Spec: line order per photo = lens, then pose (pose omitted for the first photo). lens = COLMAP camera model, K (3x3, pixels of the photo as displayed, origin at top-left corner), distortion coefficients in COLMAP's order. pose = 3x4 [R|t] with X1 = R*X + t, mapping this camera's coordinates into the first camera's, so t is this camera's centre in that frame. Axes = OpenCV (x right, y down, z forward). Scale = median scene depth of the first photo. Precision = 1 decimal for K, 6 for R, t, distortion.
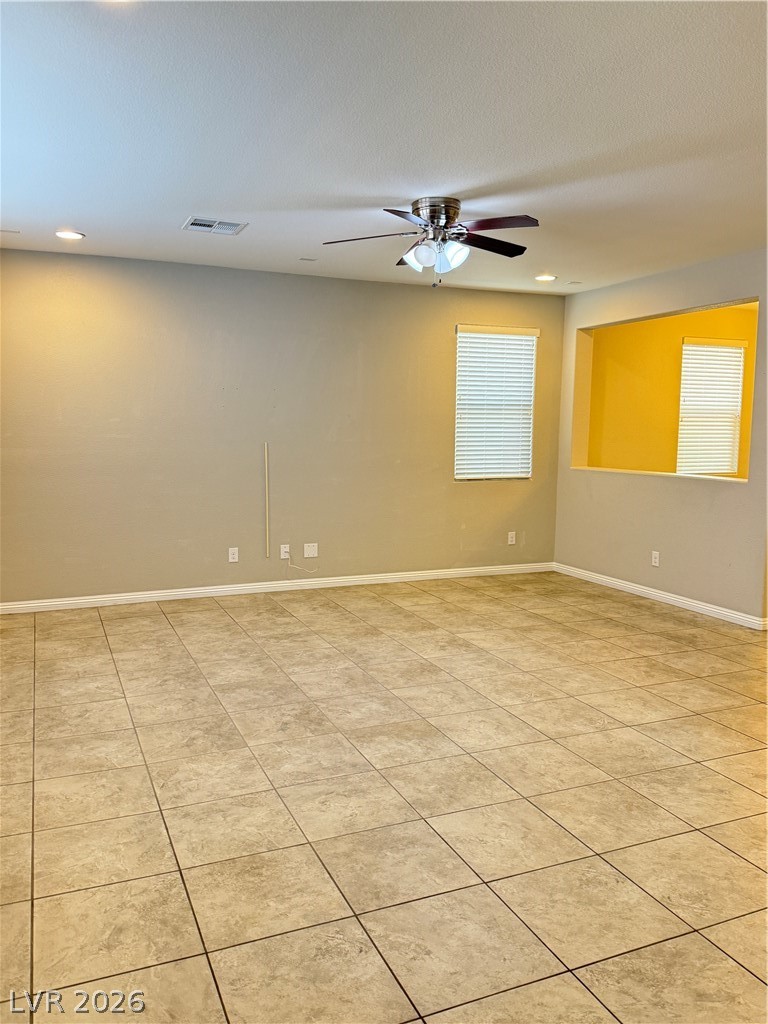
lens RADIAL K [[773.1, 0, 381.2], [0, 773.1, 527.0], [0, 0, 1]] dist [0.095185, -0.145773]
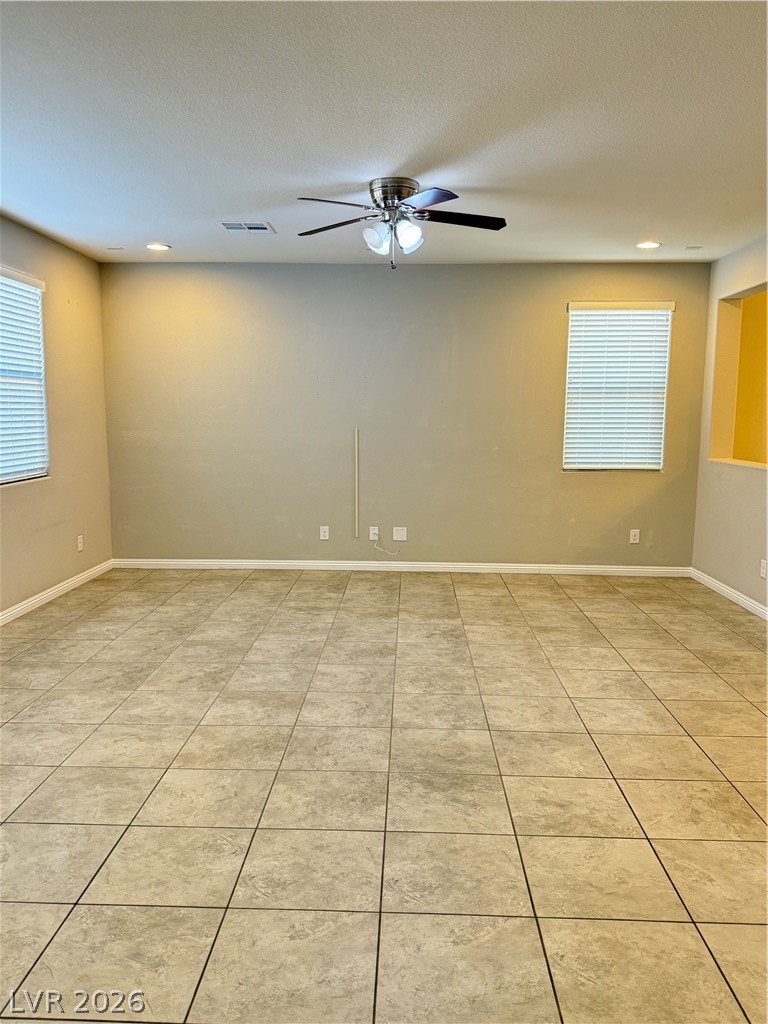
lens RADIAL K [[773.1, 0, 381.2], [0, 773.1, 527.0], [0, 0, 1]] dist [0.095185, -0.145773]
pose [[0.907943, 0.058054, -0.415053, 0.492994], [-0.054472, 0.998305, 0.020474, 0.002291], [0.415538, 0.004020, 0.909567, 0.093222]]
